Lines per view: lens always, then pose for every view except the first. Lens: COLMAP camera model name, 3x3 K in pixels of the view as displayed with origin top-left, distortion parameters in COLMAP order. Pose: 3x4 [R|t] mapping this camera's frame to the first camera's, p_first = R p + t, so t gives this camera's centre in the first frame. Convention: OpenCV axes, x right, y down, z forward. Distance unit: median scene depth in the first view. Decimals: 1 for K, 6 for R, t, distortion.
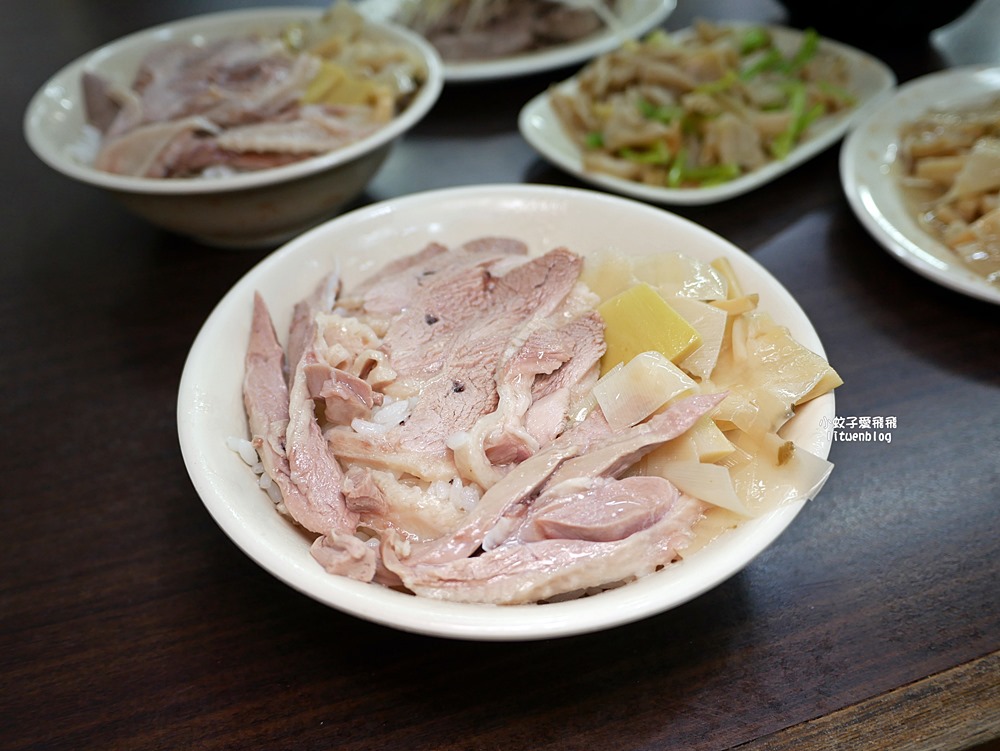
lens RADIAL K [[839.7, 0, 497.7], [0, 839.7, 371.7], [0, 0, 1]] dist [-0.051476, 0.024512]
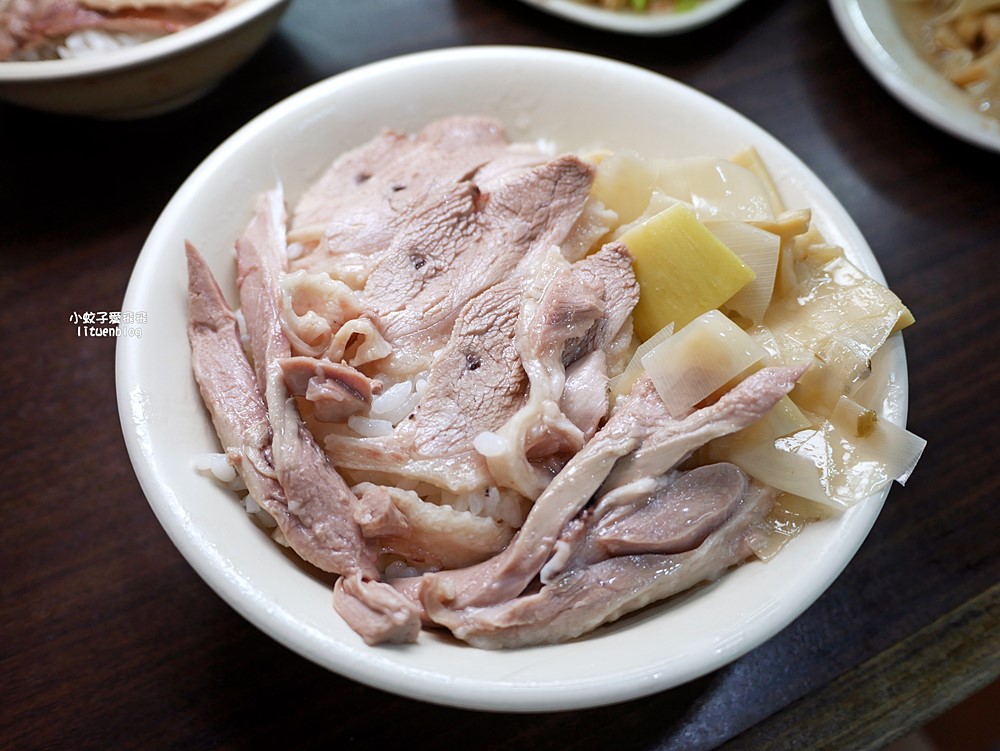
lens RADIAL K [[839.7, 0, 502.2], [0, 839.7, 377.7], [0, 0, 1]] dist [-0.051476, 0.024512]
pose [[0.988483, -0.096666, 0.116434, -0.116220], [0.061754, 0.960084, 0.272810, -0.189914], [-0.138158, -0.262477, 0.954996, 0.213491]]
